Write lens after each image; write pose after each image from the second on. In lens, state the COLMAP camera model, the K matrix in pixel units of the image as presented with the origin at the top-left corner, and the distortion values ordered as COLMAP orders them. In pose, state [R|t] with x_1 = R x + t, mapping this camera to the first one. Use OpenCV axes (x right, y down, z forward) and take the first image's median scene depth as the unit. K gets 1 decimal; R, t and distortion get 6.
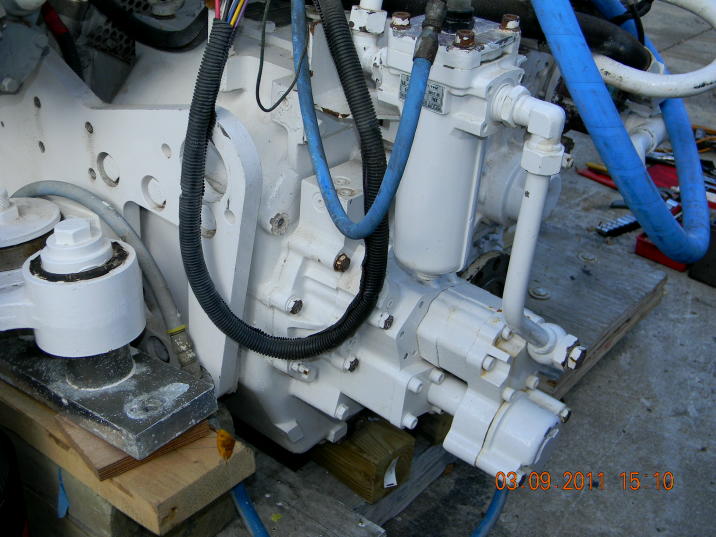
lens RADIAL K [[916.3, 0, 358.0], [0, 916.3, 268.5], [0, 0, 1]] dist [-0.018365, 0.002992]
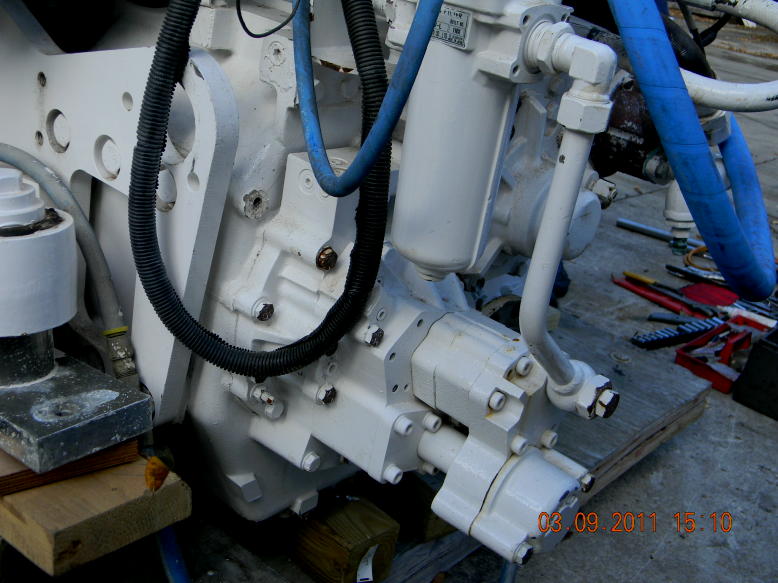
lens RADIAL K [[989.0, 0, 389.0], [0, 989.0, 291.5], [0, 0, 1]] dist [-0.007631, -0.056314]
pose [[0.995198, 0.097070, 0.012599, 0.028127], [-0.094694, 0.987347, -0.127200, 0.124846], [-0.024787, 0.125396, 0.991797, 0.132111]]
